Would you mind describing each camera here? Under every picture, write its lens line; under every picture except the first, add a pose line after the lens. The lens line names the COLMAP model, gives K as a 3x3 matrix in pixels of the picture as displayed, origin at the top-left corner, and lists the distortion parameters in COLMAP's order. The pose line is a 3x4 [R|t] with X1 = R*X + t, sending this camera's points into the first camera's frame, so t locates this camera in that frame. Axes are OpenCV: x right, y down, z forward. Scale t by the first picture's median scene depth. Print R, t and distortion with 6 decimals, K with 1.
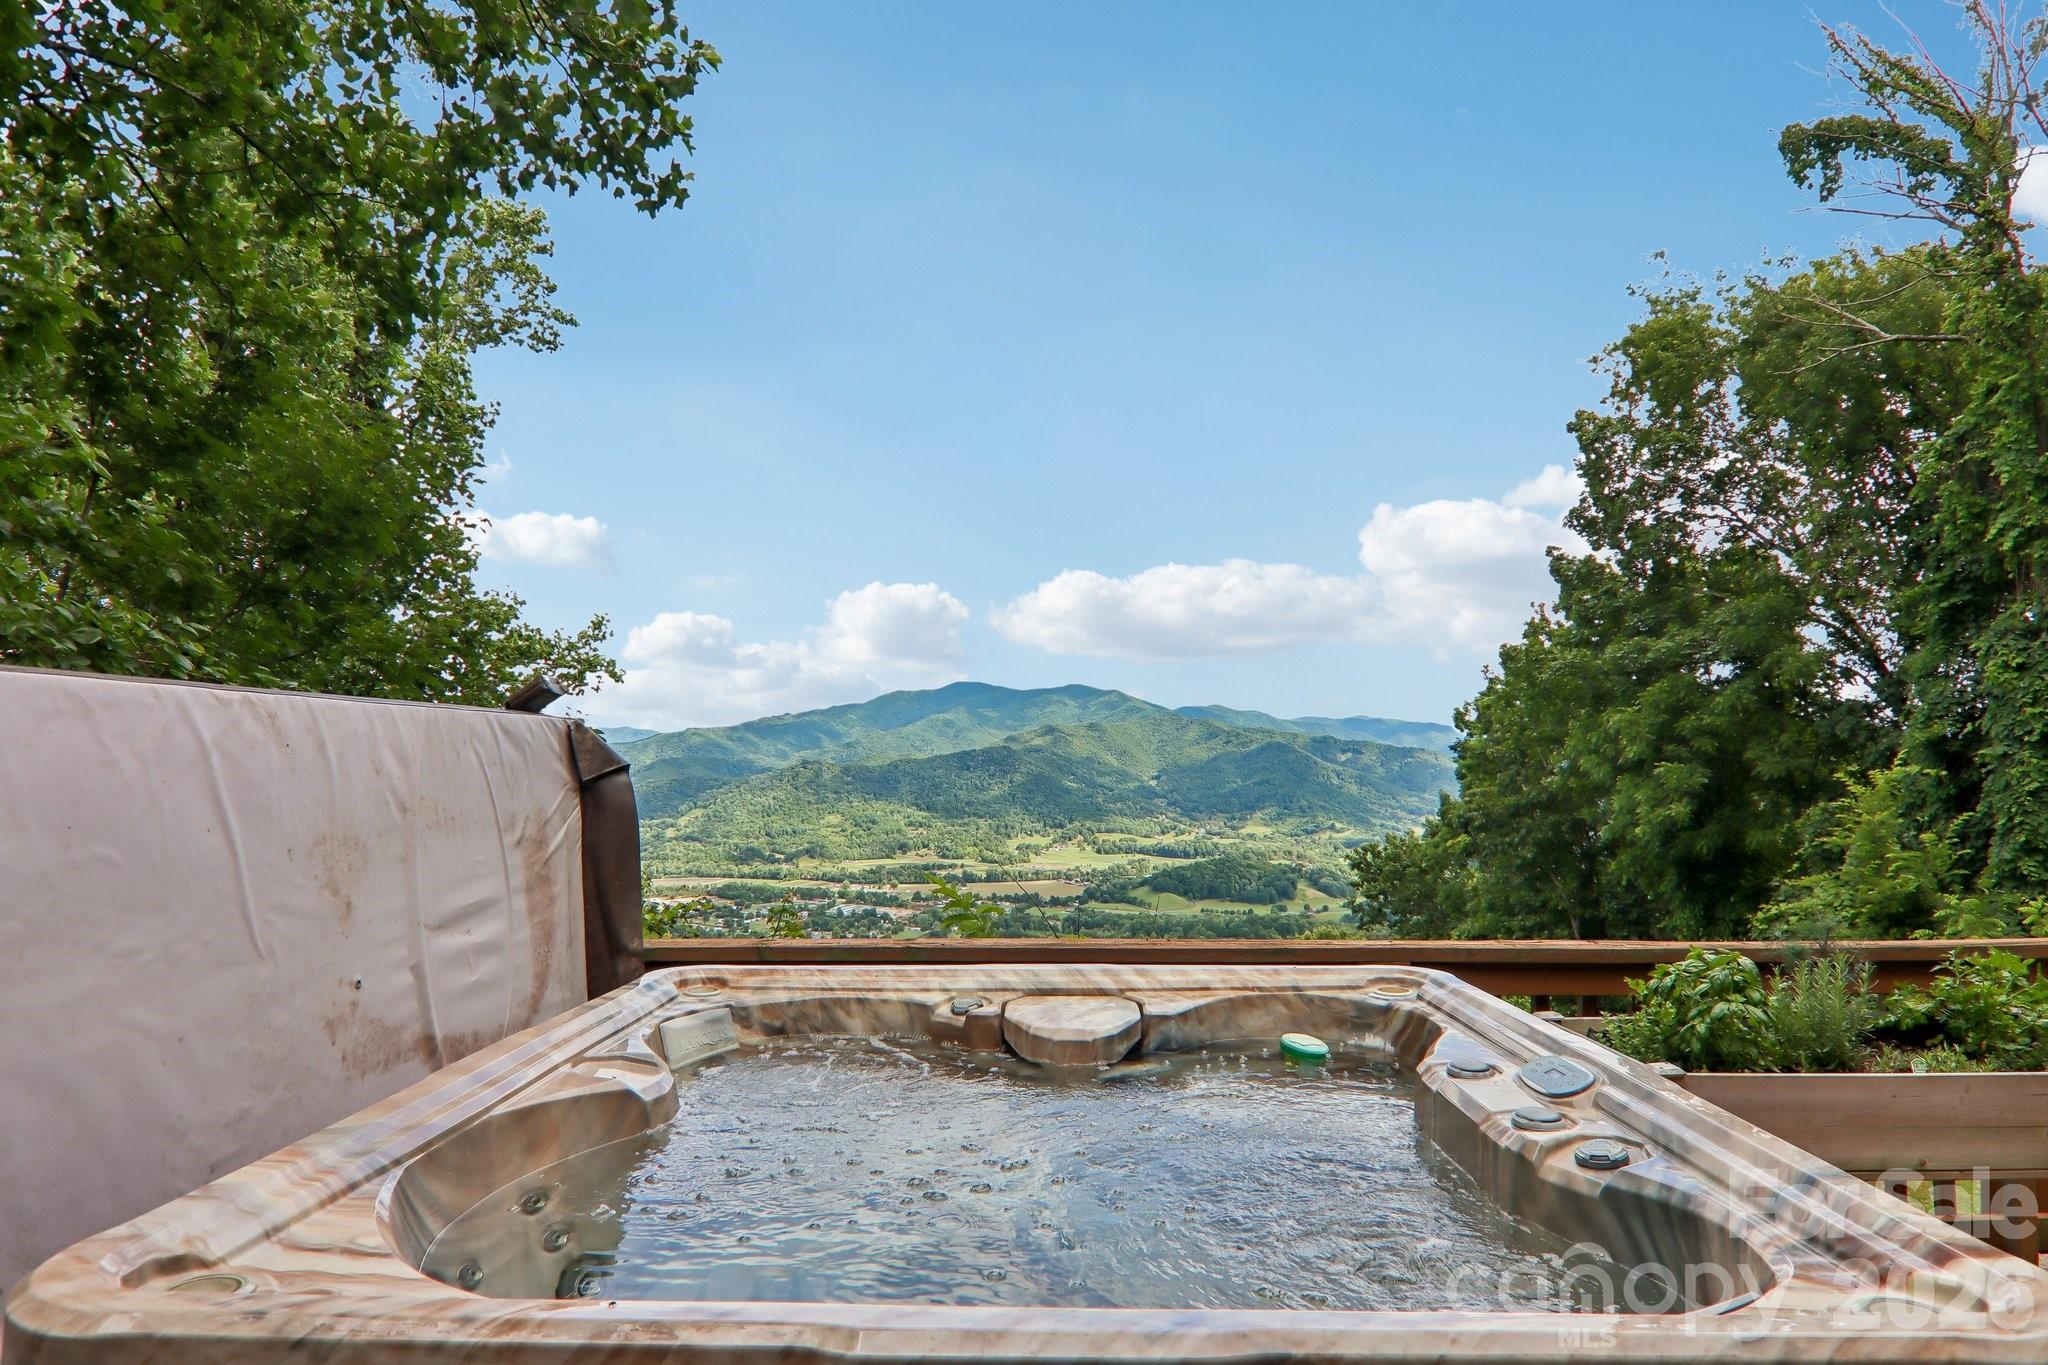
lens RADIAL K [[1158.4, 0, 1031.8], [0, 1158.4, 695.2], [0, 0, 1]] dist [0.007546, -0.021037]
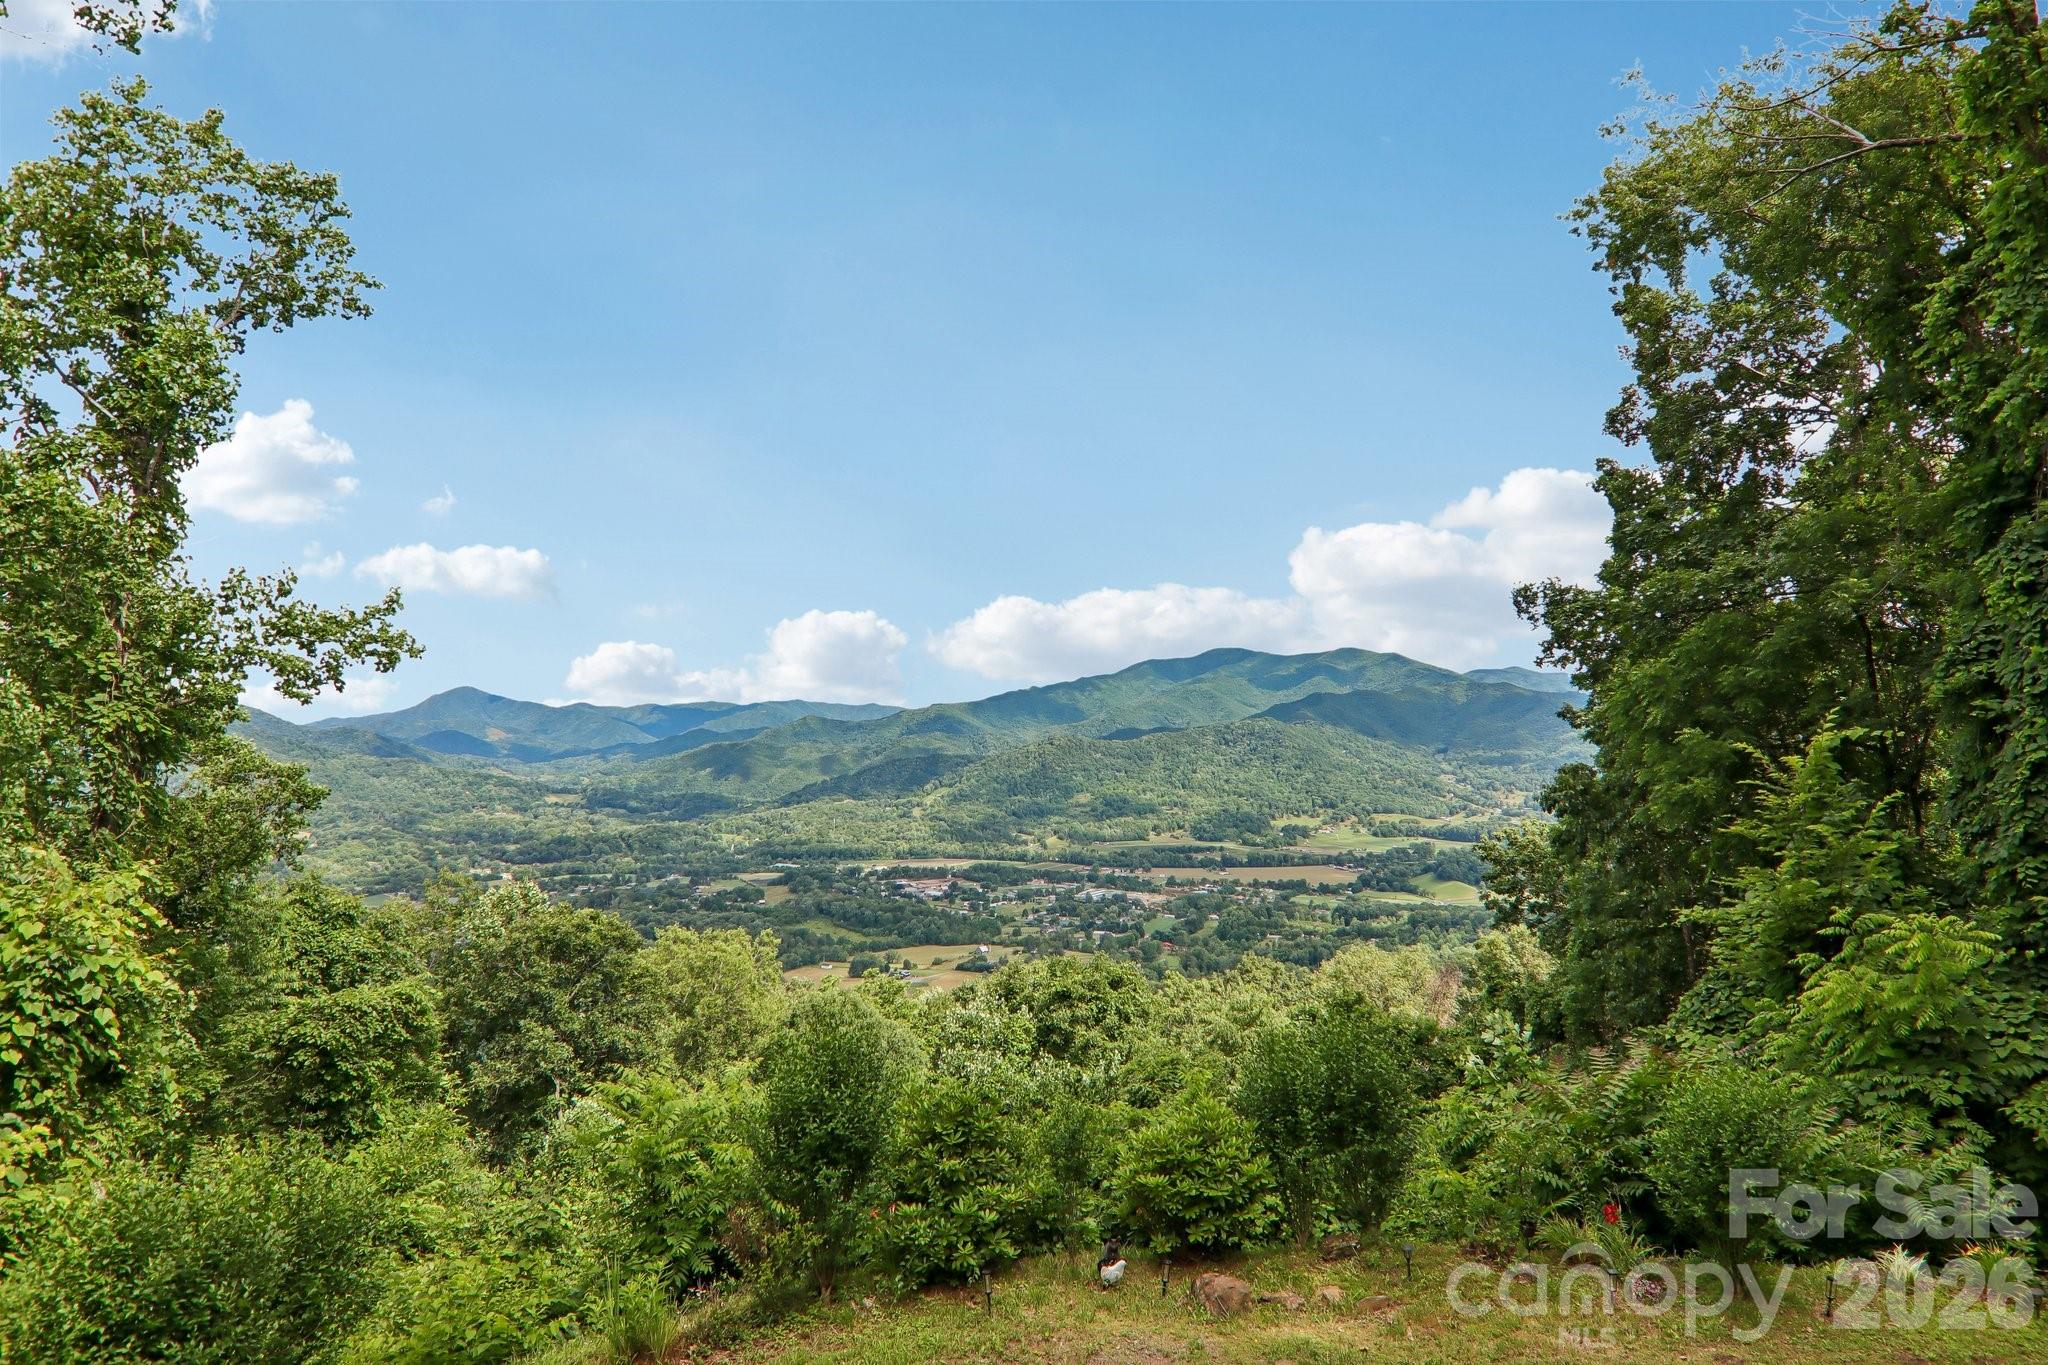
lens RADIAL K [[1251.2, 0, 1020.0], [0, 1251.2, 682.8], [0, 0, 1]] dist [-0.003226, -0.006360]
pose [[0.977010, -0.020101, -0.212244, 0.329249], [0.023214, 0.999656, 0.012184, 0.007897], [0.211926, -0.016831, 0.977141, 0.093475]]
